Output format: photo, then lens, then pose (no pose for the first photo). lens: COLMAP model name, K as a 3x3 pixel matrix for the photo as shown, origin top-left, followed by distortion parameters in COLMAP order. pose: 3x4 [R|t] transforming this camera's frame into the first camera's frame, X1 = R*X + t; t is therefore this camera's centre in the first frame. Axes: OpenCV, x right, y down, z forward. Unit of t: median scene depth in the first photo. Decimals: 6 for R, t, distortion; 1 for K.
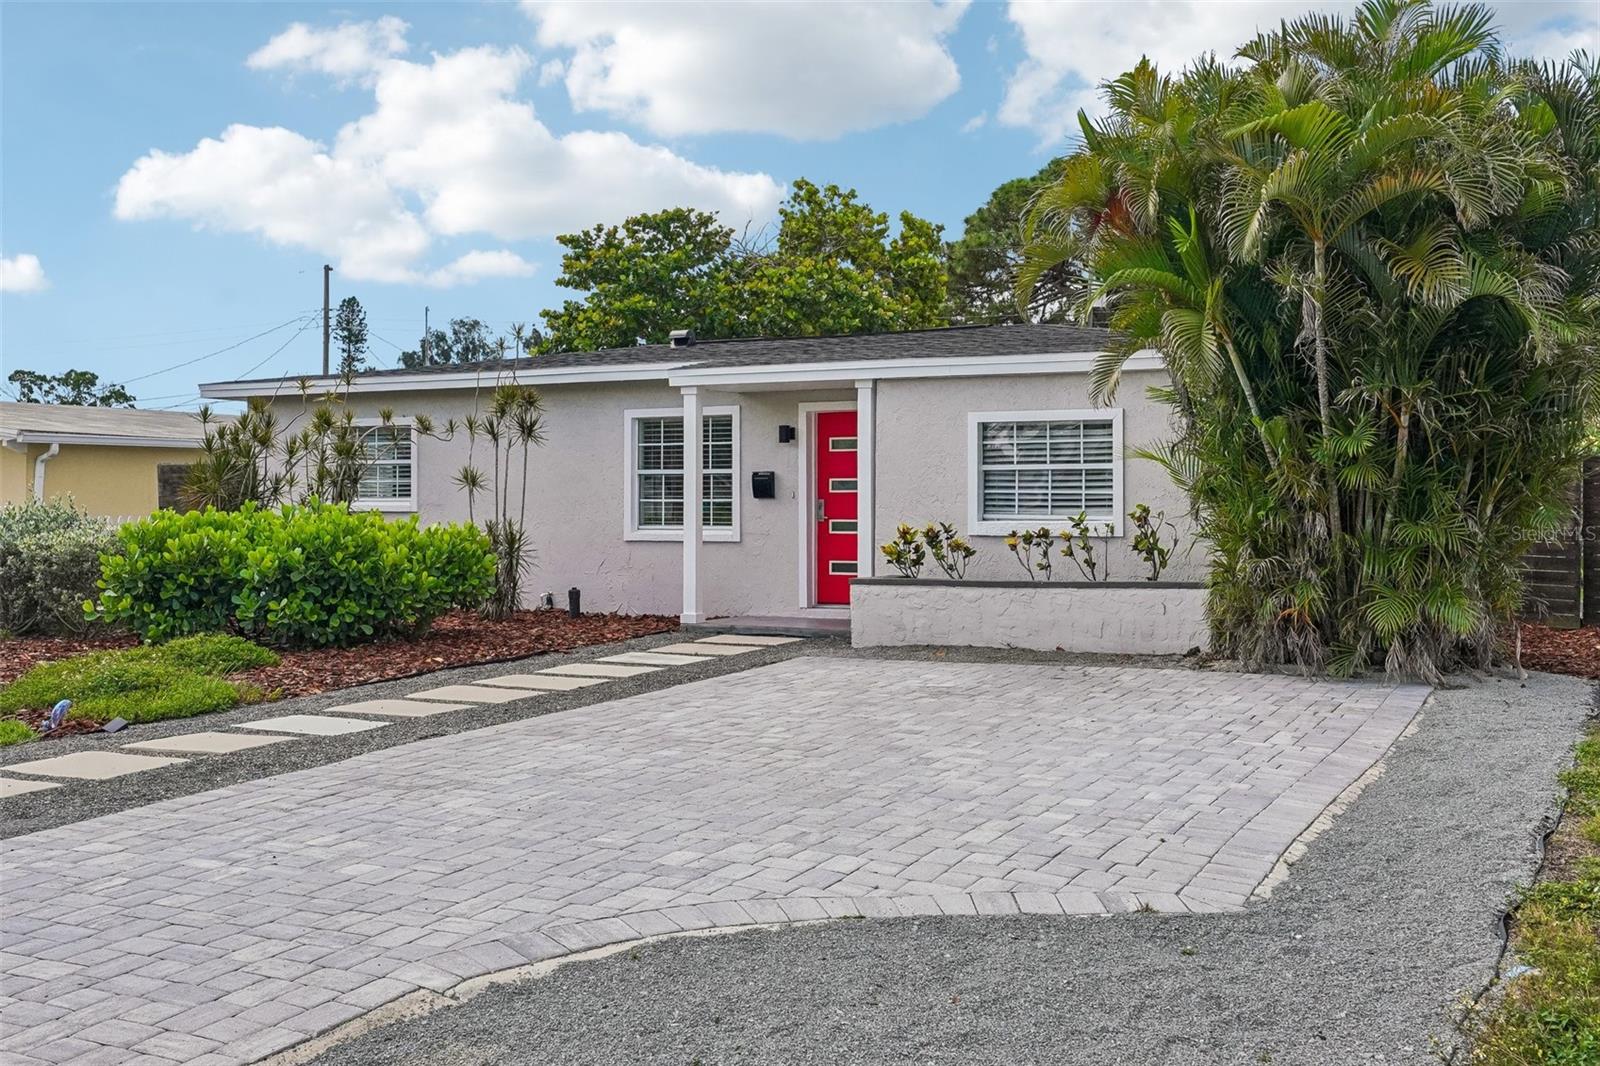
lens RADIAL K [[1559.8, 0, 800.0], [0, 1559.8, 533.0], [0, 0, 1]] dist [-0.006804, -0.001457]
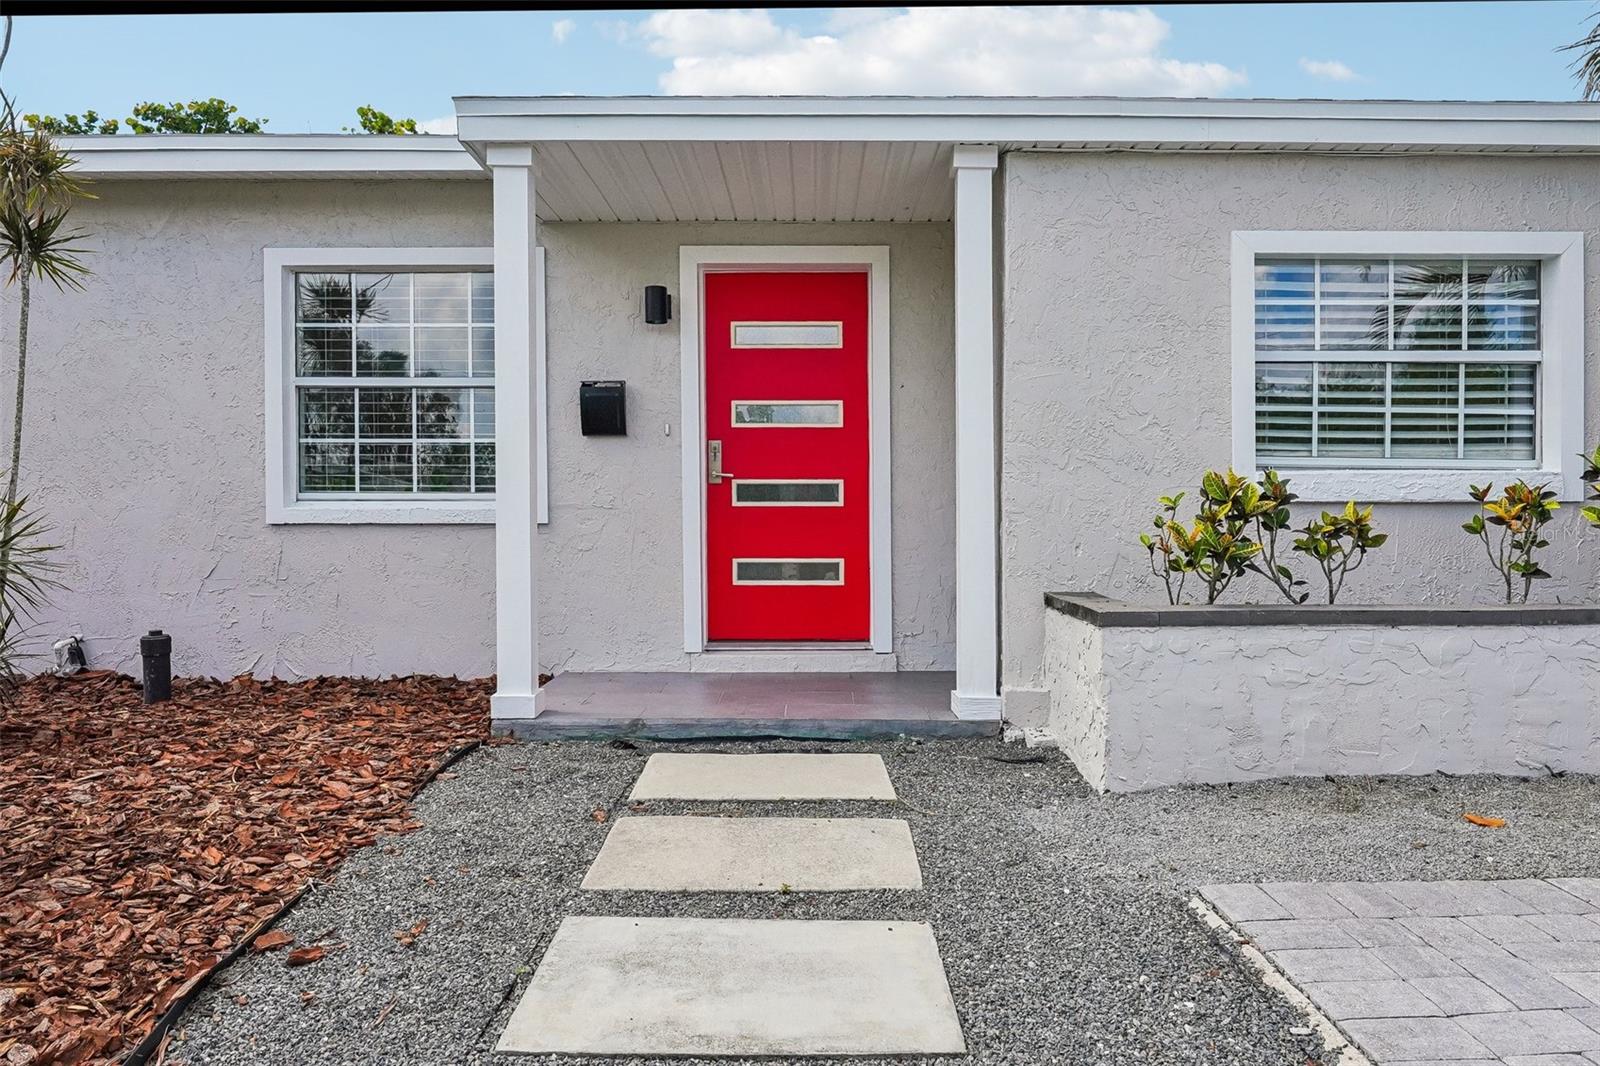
lens RADIAL K [[1096.0, 0, 800.0], [0, 1096.0, 533.0], [0, 0, 1]] dist [-0.011489, -0.002069]
pose [[0.884202, -0.010401, 0.466989, -0.132212], [0.006052, 0.999923, 0.010812, 0.005514], [-0.467066, -0.006733, 0.884197, 0.666869]]
